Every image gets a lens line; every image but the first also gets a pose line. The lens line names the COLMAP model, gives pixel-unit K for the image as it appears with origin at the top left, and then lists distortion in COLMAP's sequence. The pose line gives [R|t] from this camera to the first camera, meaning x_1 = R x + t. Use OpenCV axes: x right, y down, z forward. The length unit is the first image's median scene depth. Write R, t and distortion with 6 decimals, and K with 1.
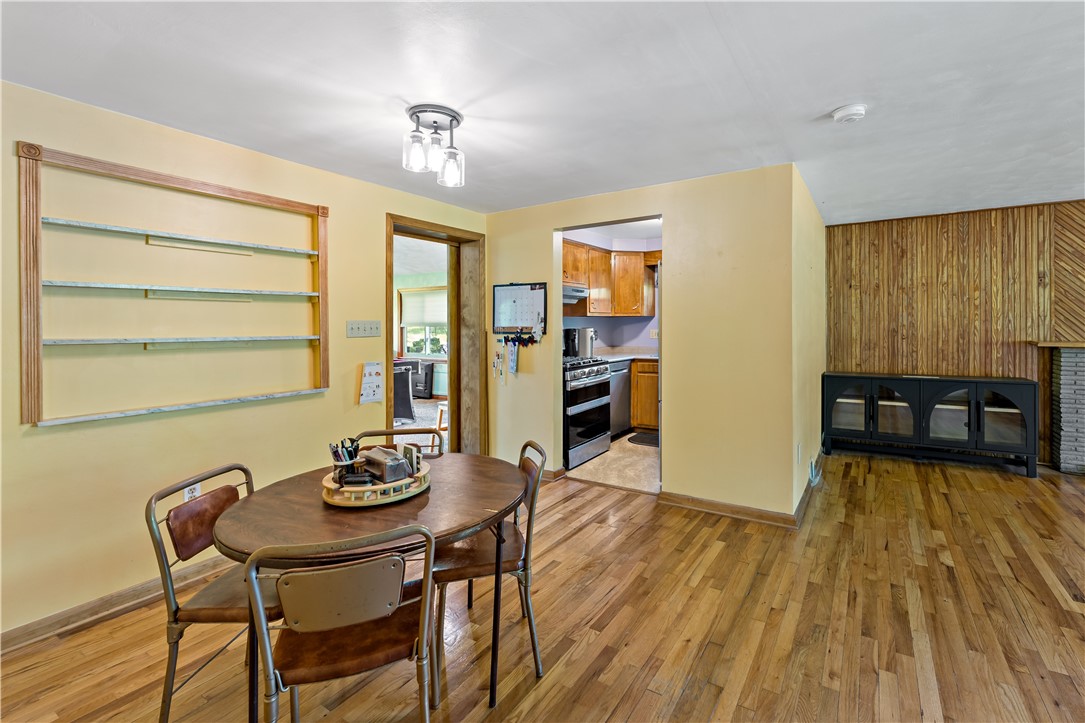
lens RADIAL K [[478.7, 0, 567.5], [0, 478.7, 325.7], [0, 0, 1]] dist [0.000995, 0.000161]
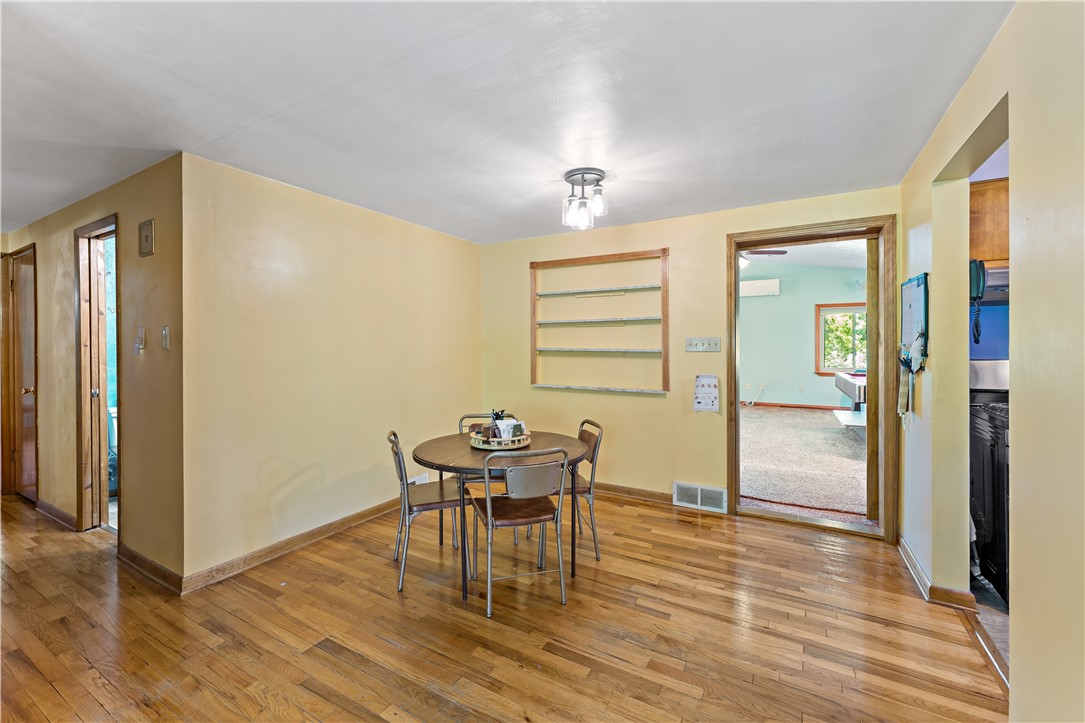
lens RADIAL K [[444.2, 0, 540.8], [0, 444.2, 335.8], [0, 0, 1]] dist [-0.000911, -0.000051]
pose [[0.047172, -0.003924, -0.998879, 0.648393], [0.002480, 0.999990, -0.003811, -0.012164], [0.998884, -0.002297, 0.047181, 0.614404]]
